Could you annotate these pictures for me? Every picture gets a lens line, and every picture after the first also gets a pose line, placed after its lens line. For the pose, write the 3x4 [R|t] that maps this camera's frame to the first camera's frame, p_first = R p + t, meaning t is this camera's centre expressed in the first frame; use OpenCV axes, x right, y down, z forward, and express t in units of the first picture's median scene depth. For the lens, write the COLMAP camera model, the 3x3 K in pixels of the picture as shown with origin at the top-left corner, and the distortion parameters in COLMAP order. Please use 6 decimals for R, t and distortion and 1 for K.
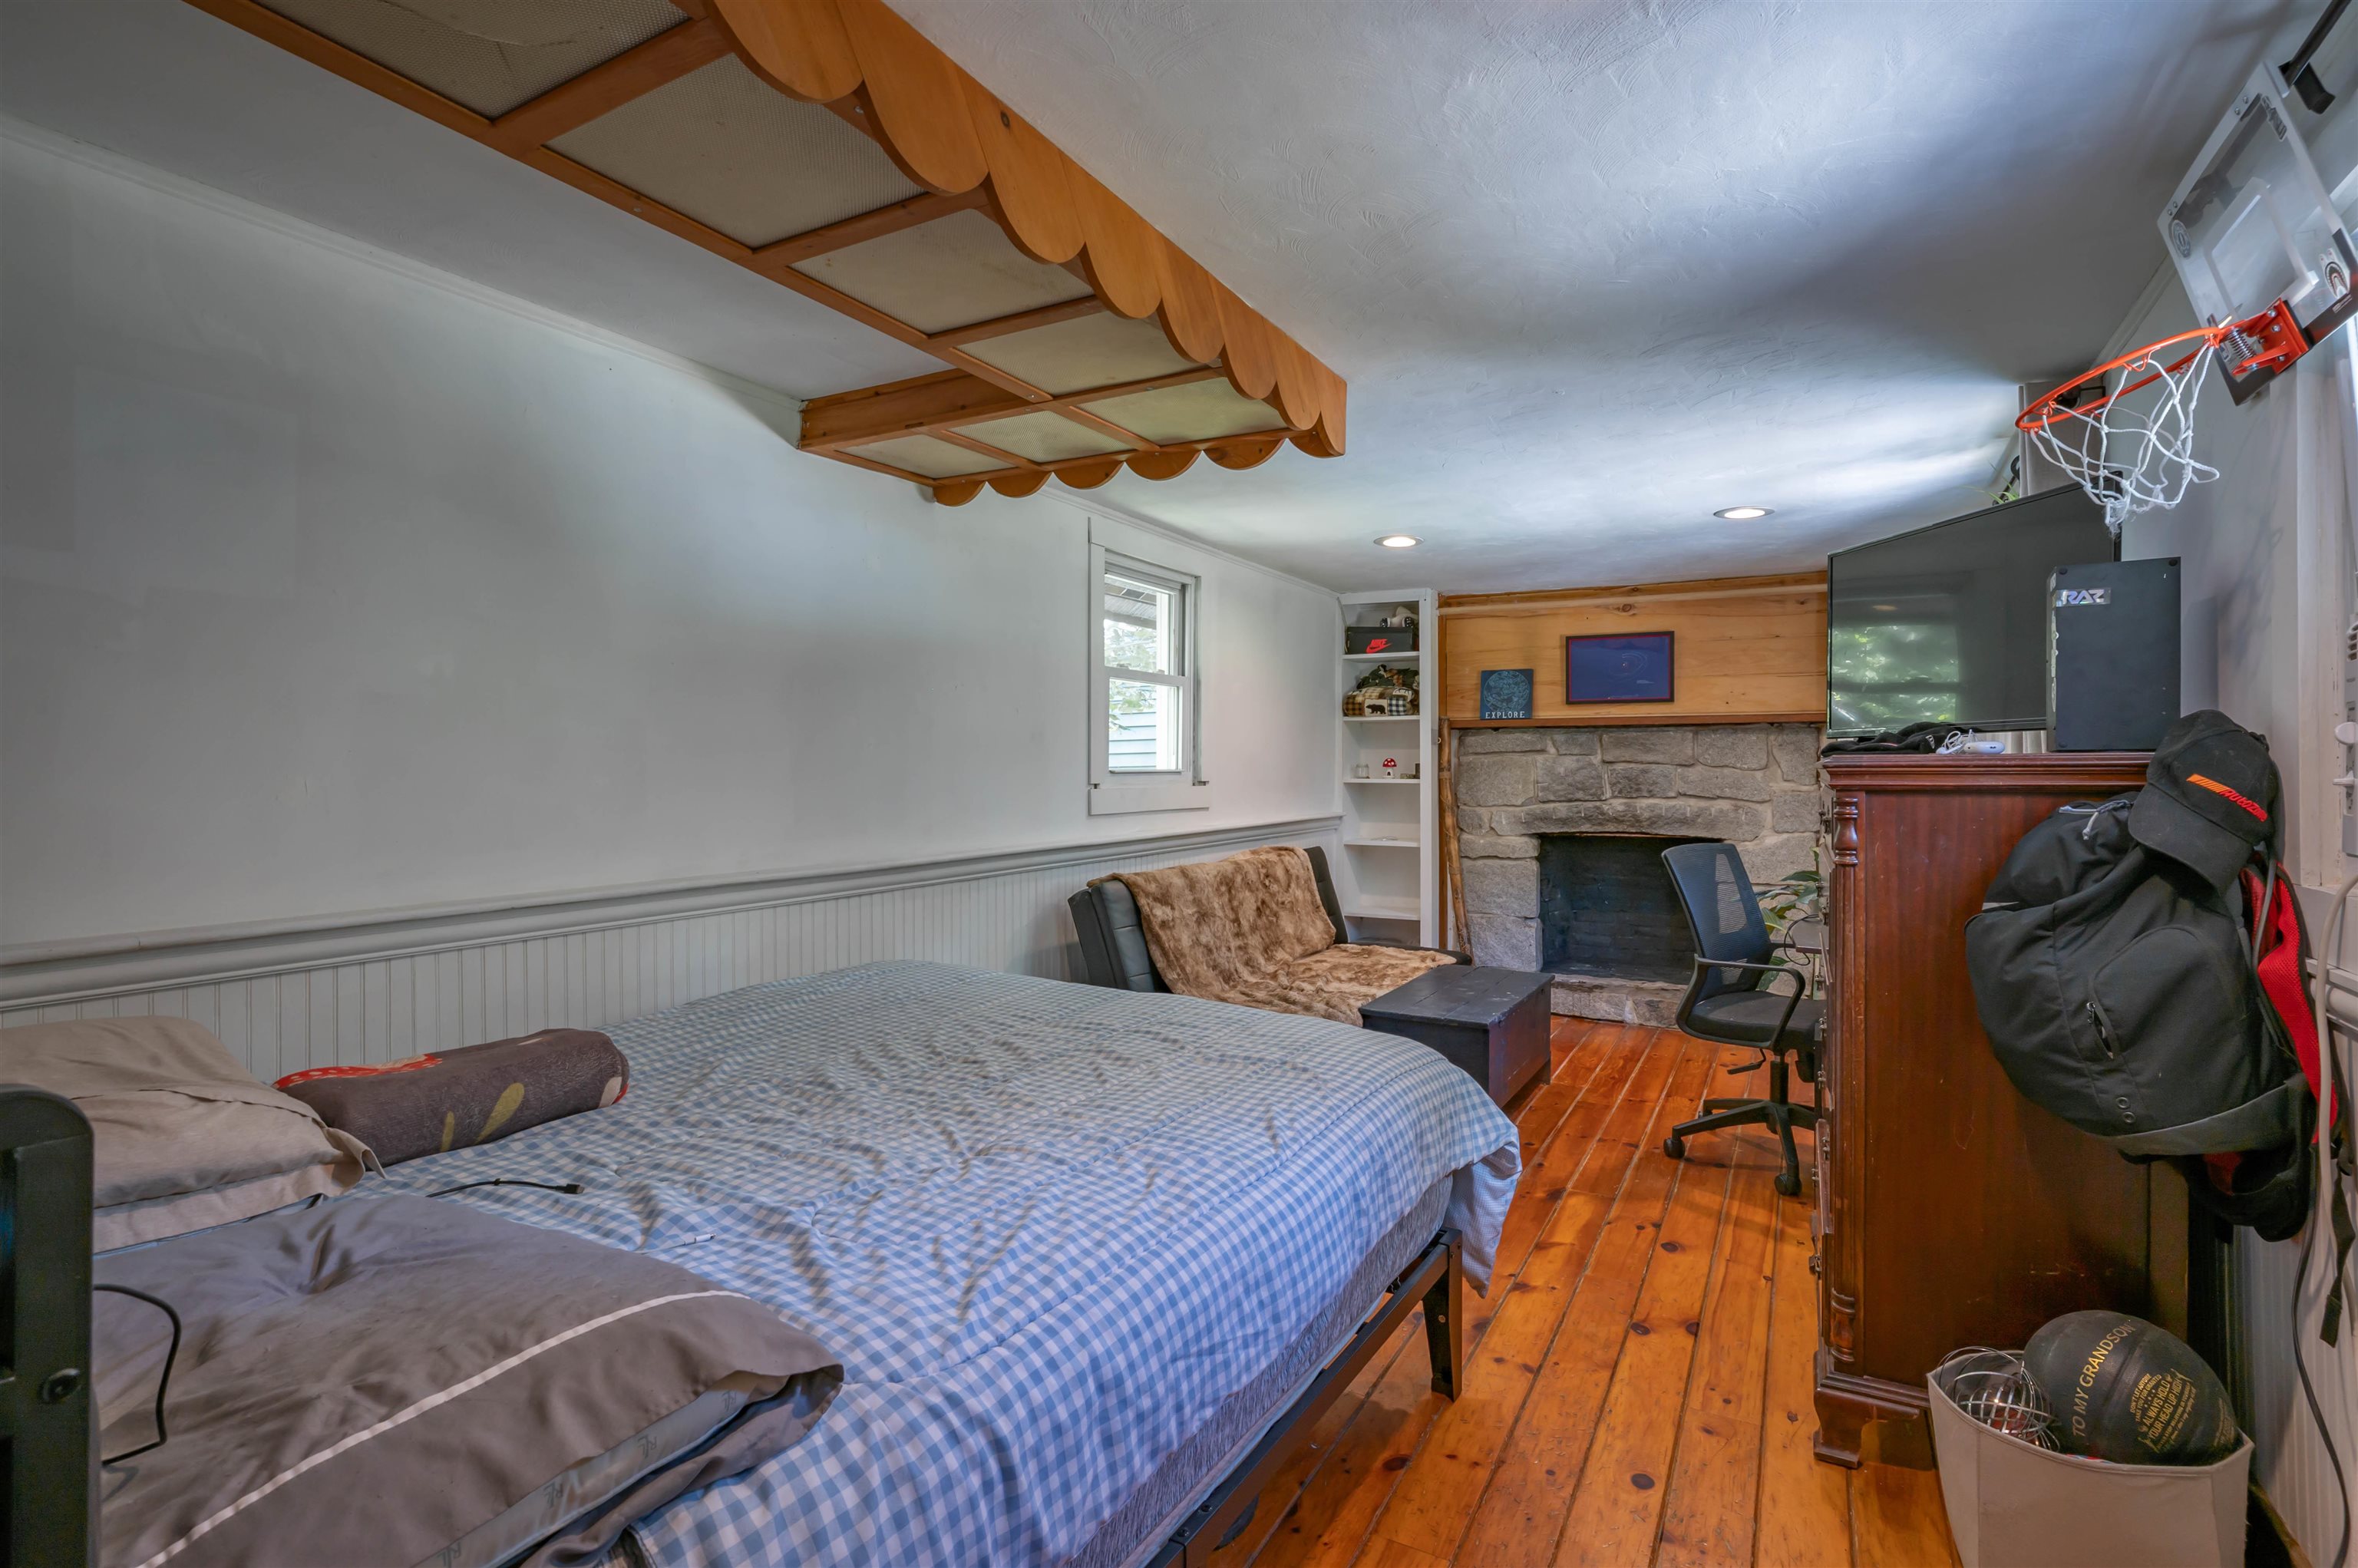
lens RADIAL K [[1159.0, 0, 1174.3], [0, 1159.0, 772.2], [0, 0, 1]] dist [0.002532, 0.000184]
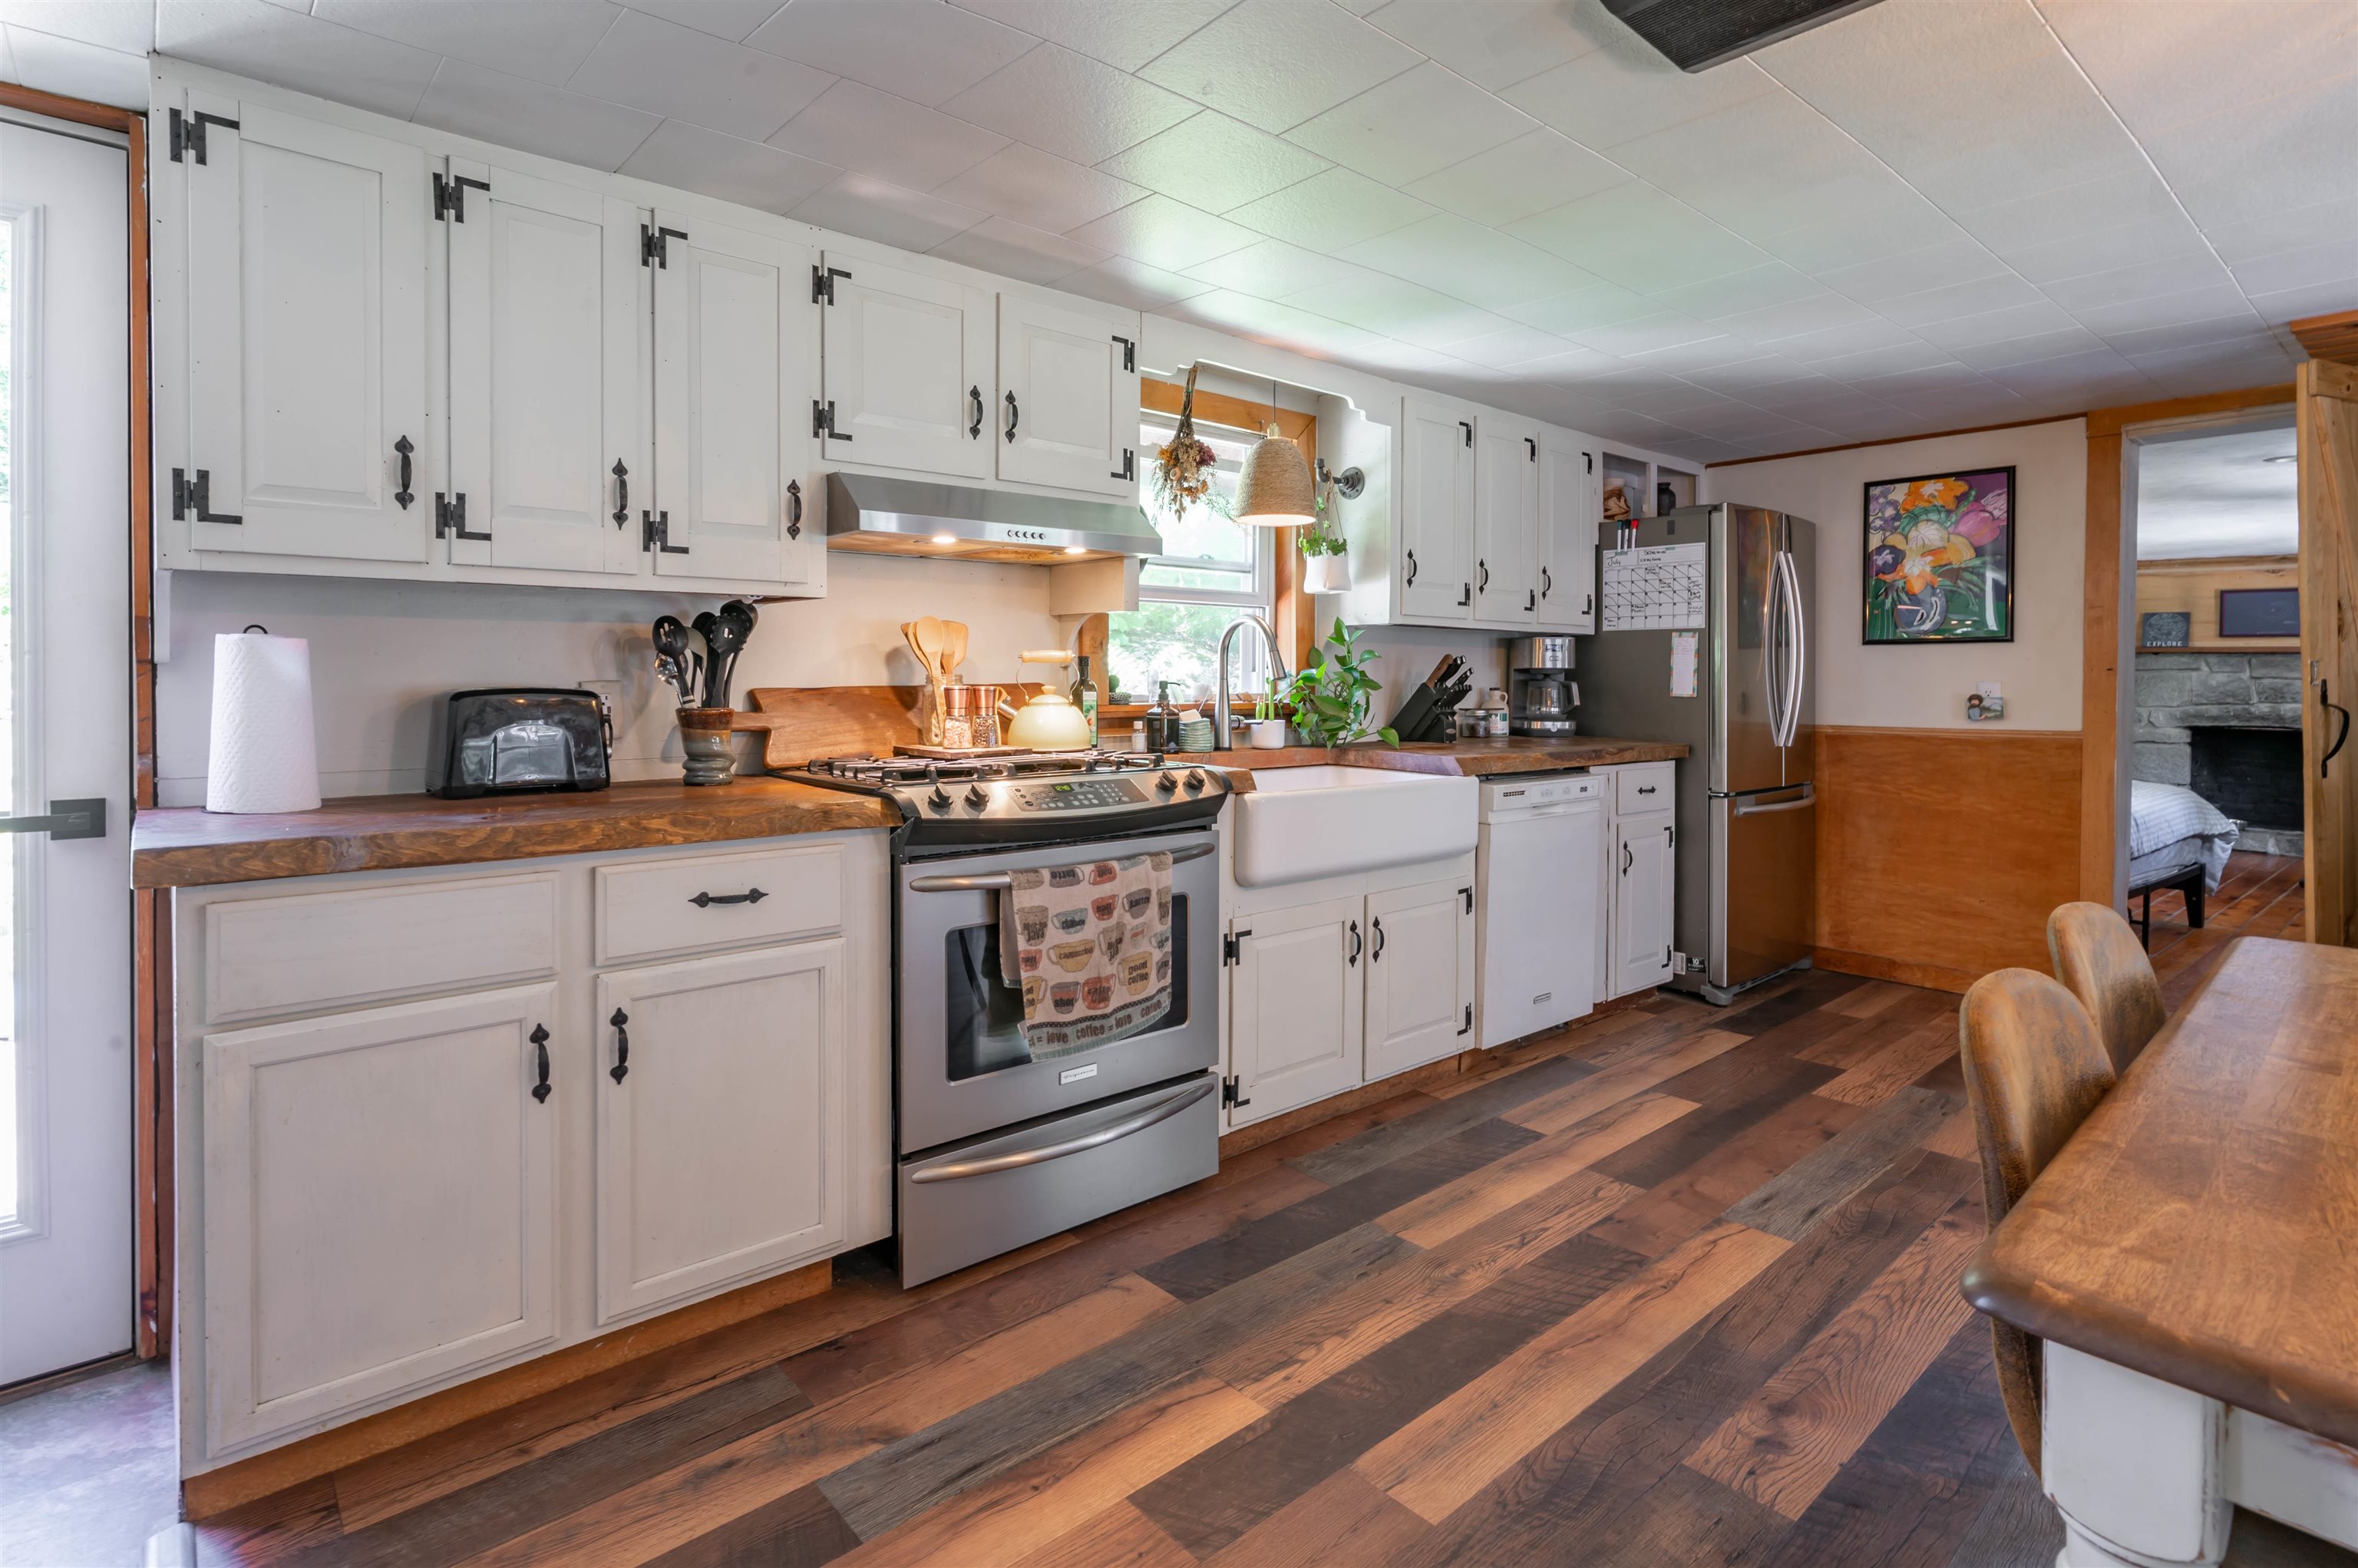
lens RADIAL K [[1159.0, 0, 1157.8], [0, 1159.0, 688.3], [0, 0, 1]] dist [0.002532, 0.000184]
pose [[0.931002, 0.017925, -0.364574, -0.361579], [-0.013537, 0.999802, 0.014590, 0.001809], [0.364763, -0.008648, 0.931060, -0.823419]]
